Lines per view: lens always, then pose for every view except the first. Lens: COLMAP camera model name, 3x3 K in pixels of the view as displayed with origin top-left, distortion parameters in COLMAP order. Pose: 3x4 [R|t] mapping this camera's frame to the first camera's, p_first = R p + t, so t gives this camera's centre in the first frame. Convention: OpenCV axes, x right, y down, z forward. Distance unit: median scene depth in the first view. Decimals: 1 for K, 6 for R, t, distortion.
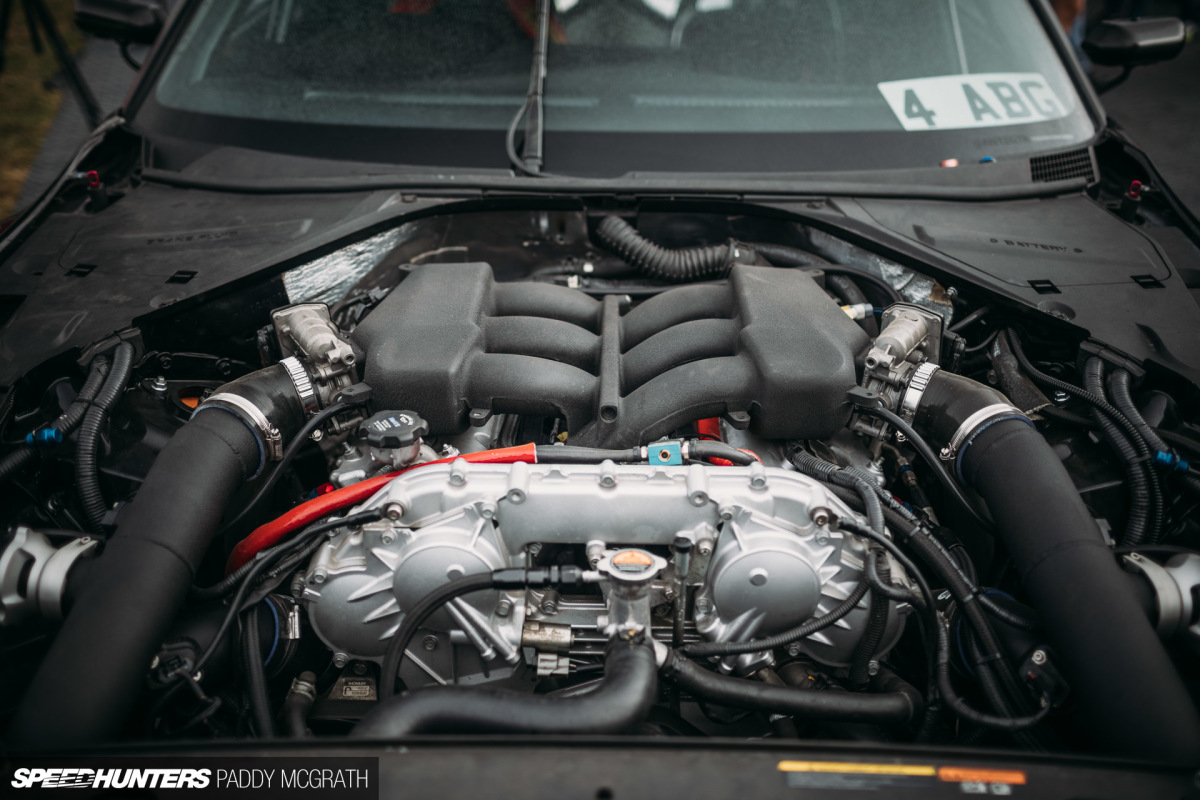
lens RADIAL K [[1205.3, 0, 600.0], [0, 1205.3, 399.8], [0, 0, 1]] dist [-0.104309, 0.144099]
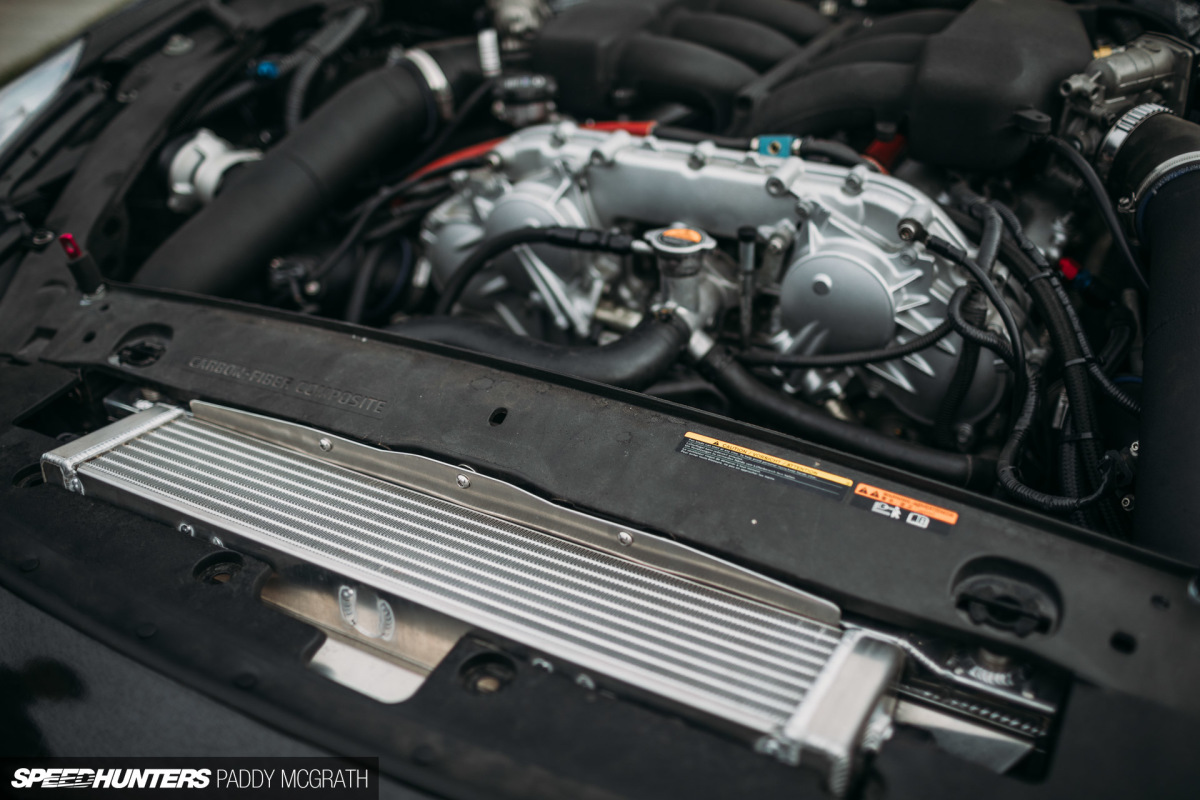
lens RADIAL K [[1205.3, 0, 600.0], [0, 1205.3, 399.8], [0, 0, 1]] dist [-0.104309, 0.144099]
pose [[0.875785, 0.210890, -0.434195, 0.381456], [-0.166115, 0.976245, 0.139108, 0.130859], [0.453218, -0.049702, 0.890013, 0.127831]]
